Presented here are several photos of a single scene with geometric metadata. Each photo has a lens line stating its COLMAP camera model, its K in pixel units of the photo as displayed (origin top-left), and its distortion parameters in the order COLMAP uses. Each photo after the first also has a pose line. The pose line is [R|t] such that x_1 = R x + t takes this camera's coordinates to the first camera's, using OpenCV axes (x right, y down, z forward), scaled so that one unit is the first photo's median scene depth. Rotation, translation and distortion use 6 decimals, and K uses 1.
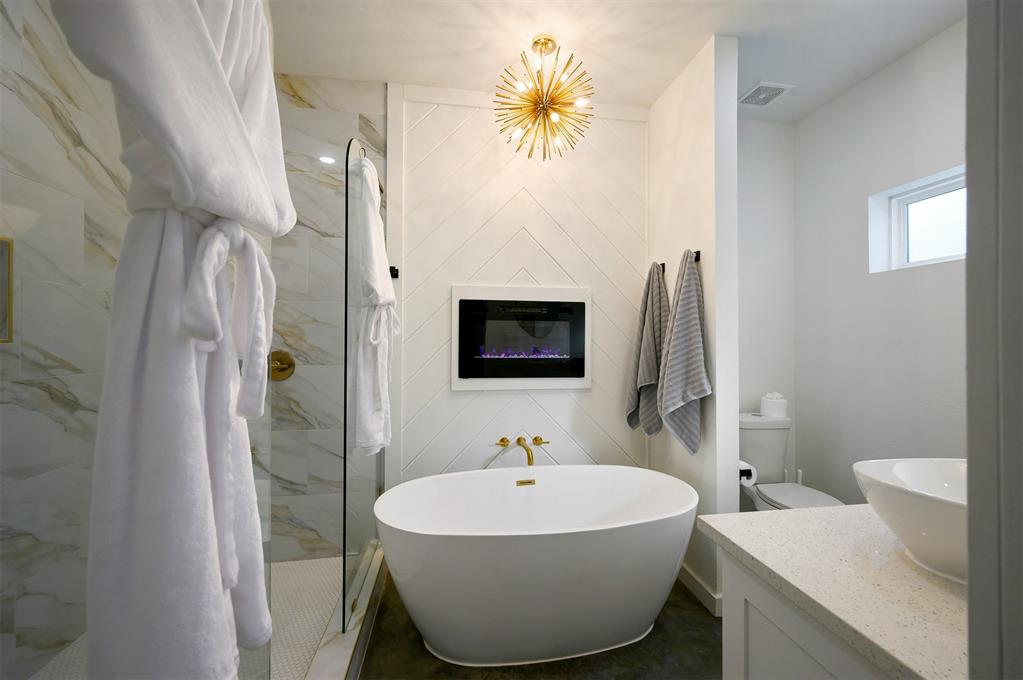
lens RADIAL K [[405.3, 0, 509.1], [0, 405.3, 333.3], [0, 0, 1]] dist [-0.003534, 0.000847]
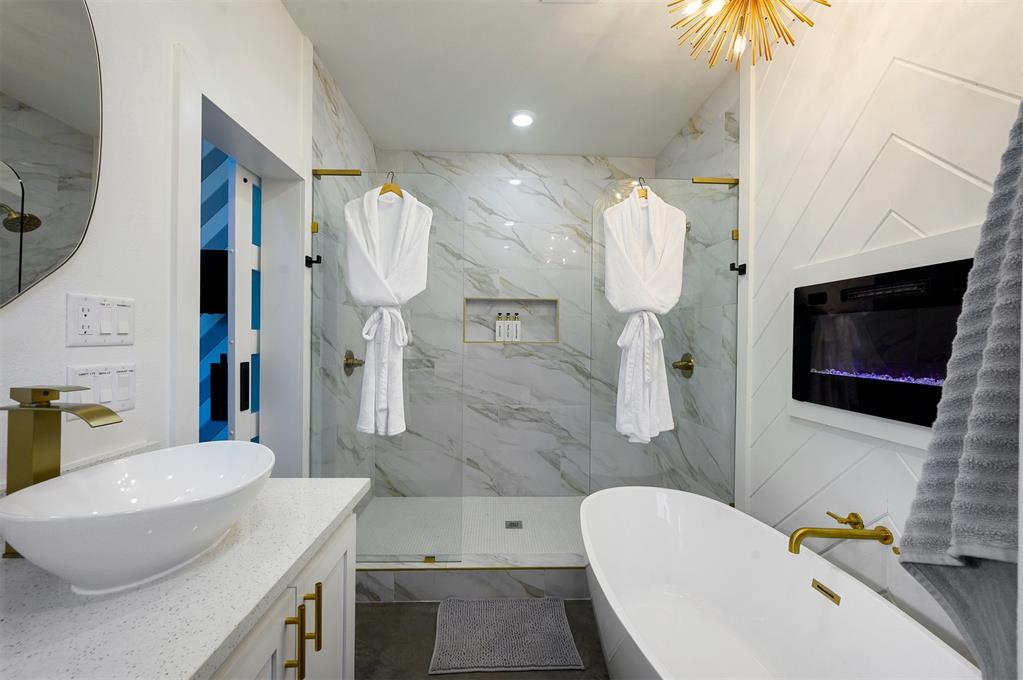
lens RADIAL K [[405.3, 0, 511.6], [0, 405.3, 341.3], [0, 0, 1]] dist [-0.003534, 0.000847]
pose [[-0.115740, -0.004503, -0.993269, 0.929146], [-0.002299, 0.999988, -0.004265, 0.019055], [0.993277, 0.001790, -0.115749, 0.858779]]
